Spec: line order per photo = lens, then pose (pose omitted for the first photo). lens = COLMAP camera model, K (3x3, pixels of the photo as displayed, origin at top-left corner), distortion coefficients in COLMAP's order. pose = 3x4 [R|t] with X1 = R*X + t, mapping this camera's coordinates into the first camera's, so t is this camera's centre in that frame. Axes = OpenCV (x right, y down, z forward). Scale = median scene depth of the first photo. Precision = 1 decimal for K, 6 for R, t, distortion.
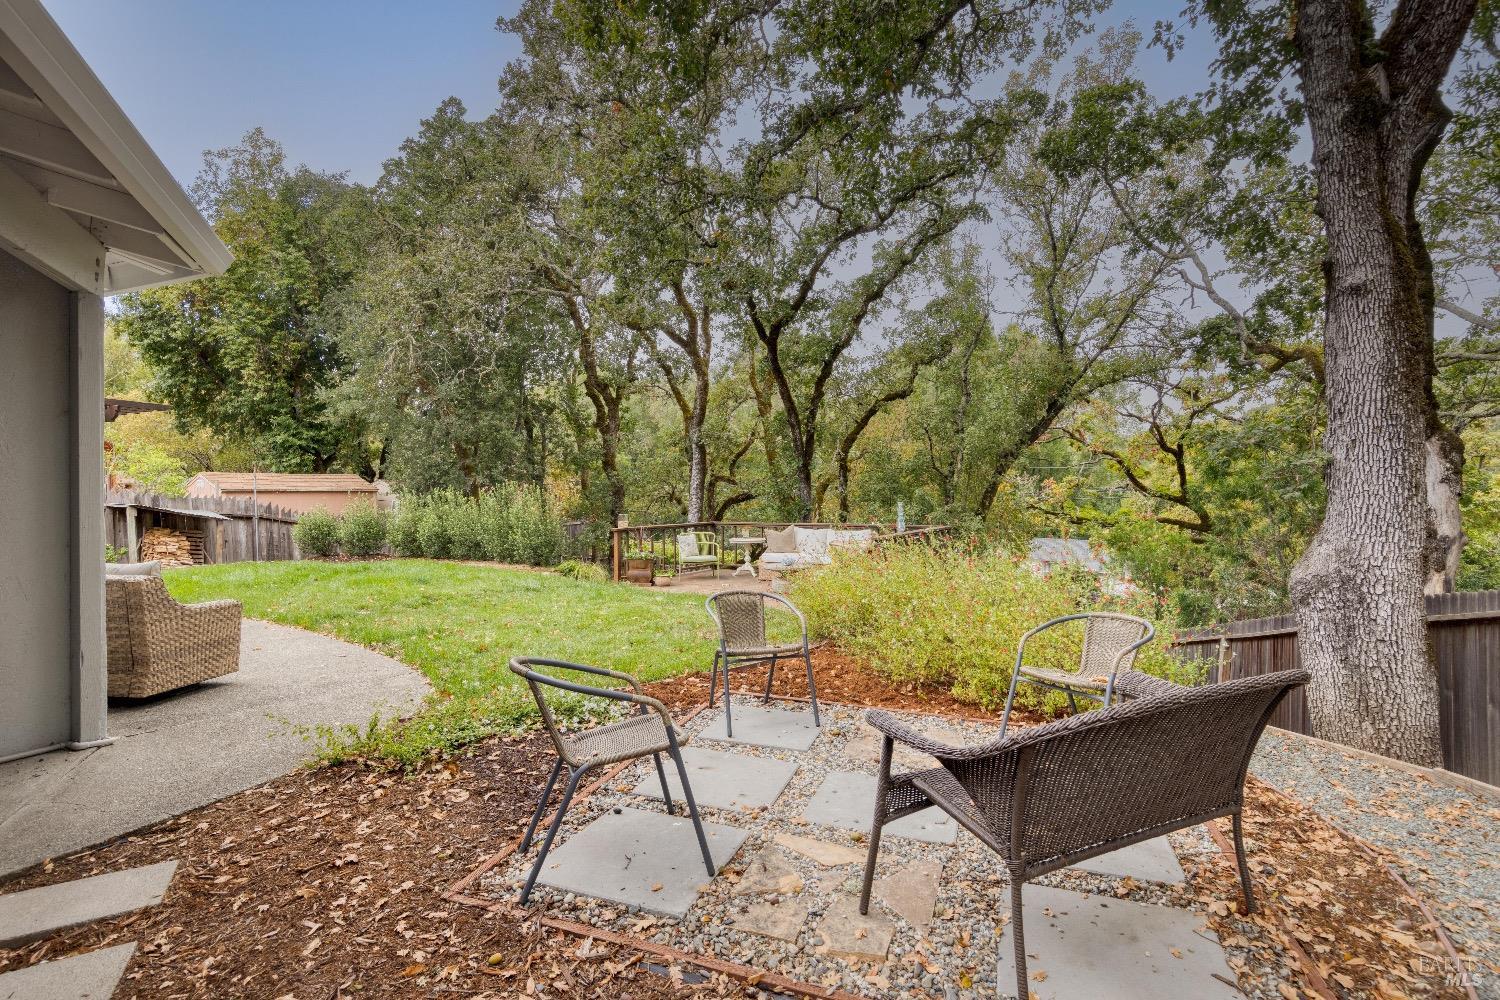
lens RADIAL K [[693.8, 0, 751.8], [0, 693.8, 497.9], [0, 0, 1]] dist [0.001238, 0.000030]
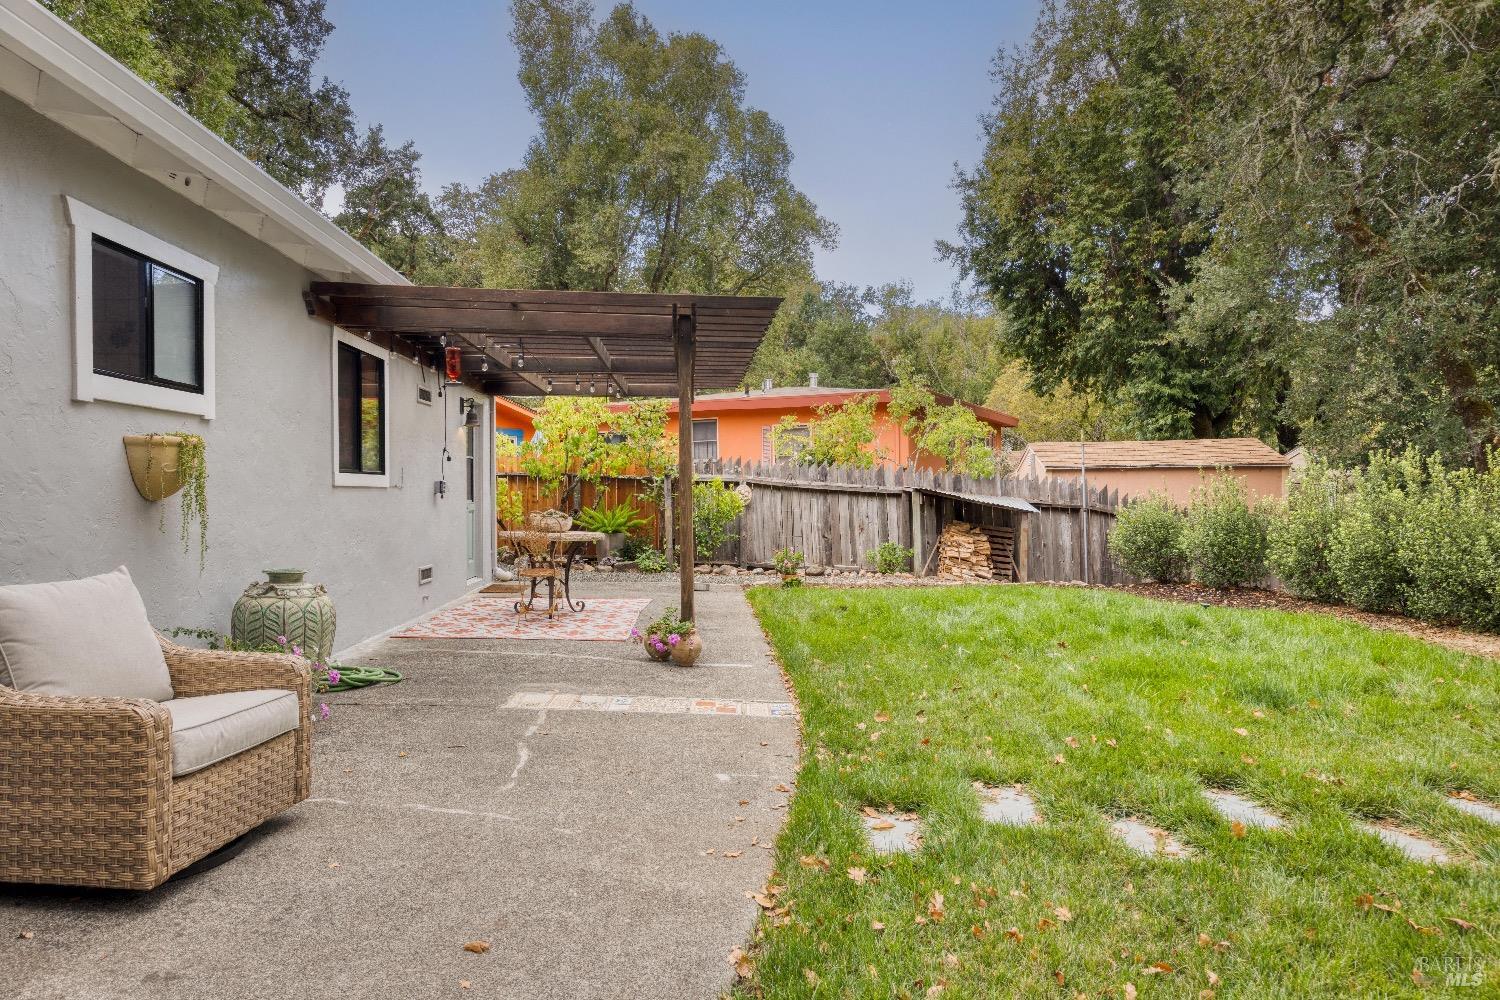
lens RADIAL K [[928.6, 0, 760.5], [0, 928.6, 489.7], [0, 0, 1]] dist [0.001786, 0.000203]
pose [[0.476072, 0.001361, -0.879405, -0.114259], [0.002285, 0.999994, 0.002784, 0.007071], [0.879403, -0.003335, 0.476066, 0.350017]]
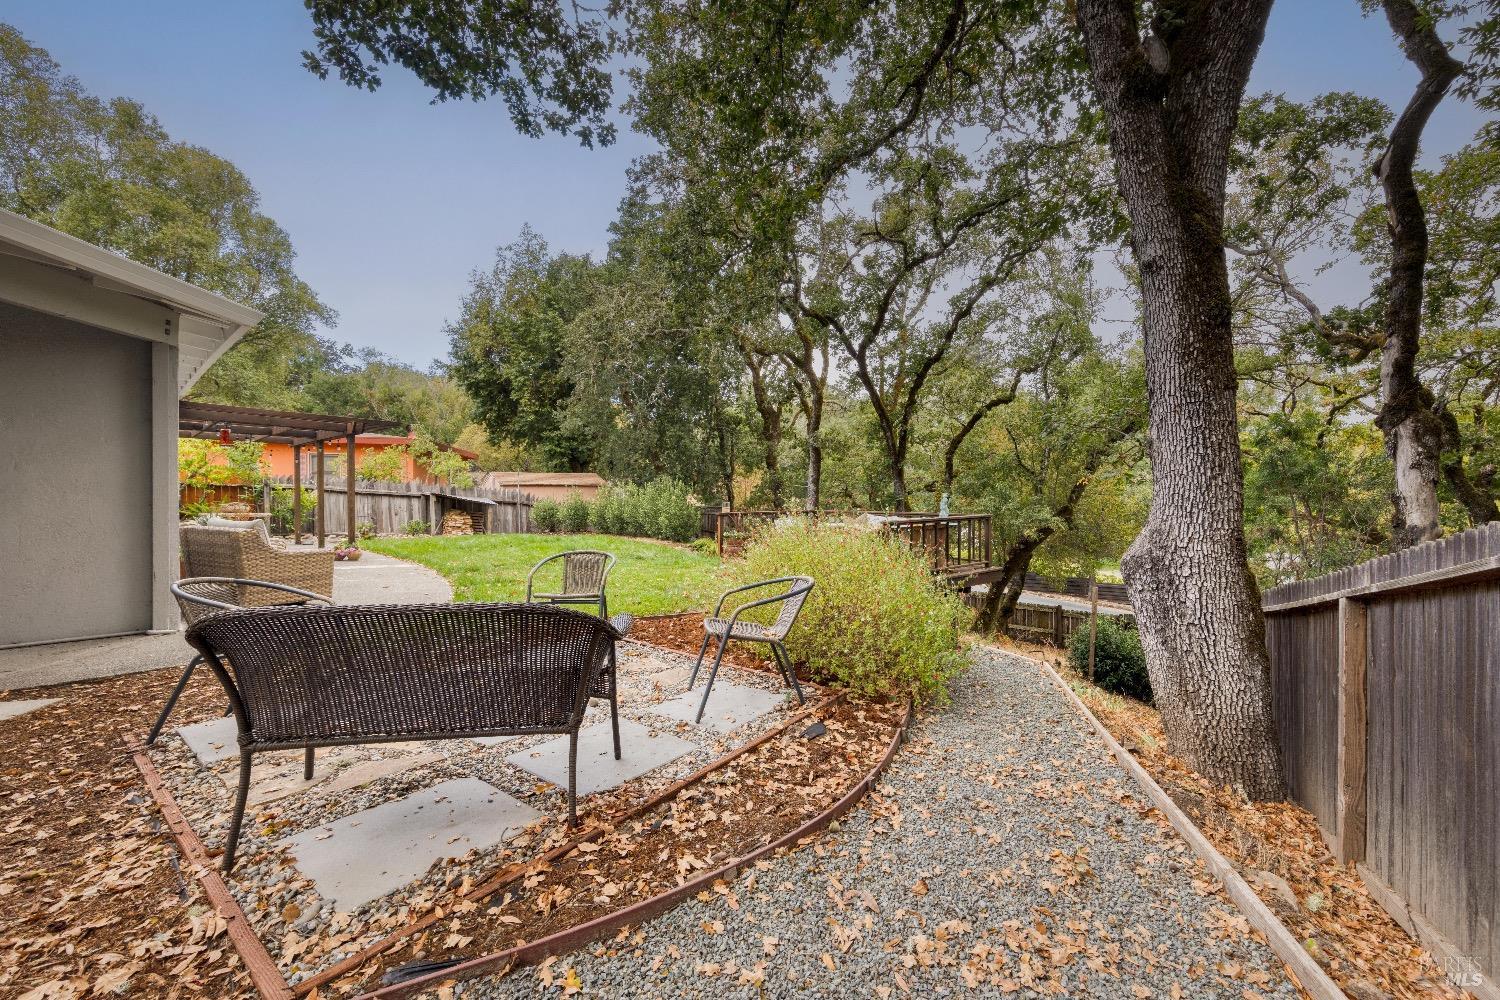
lens RADIAL K [[576.0, 0, 816.5], [0, 576.0, 497.5], [0, 0, 1]] dist [0.001073, -0.000460]
pose [[0.966674, 0.007346, -0.255904, 0.177163], [-0.006739, 0.999972, 0.003250, 0.008274], [0.255921, -0.001417, 0.966697, 0.023741]]
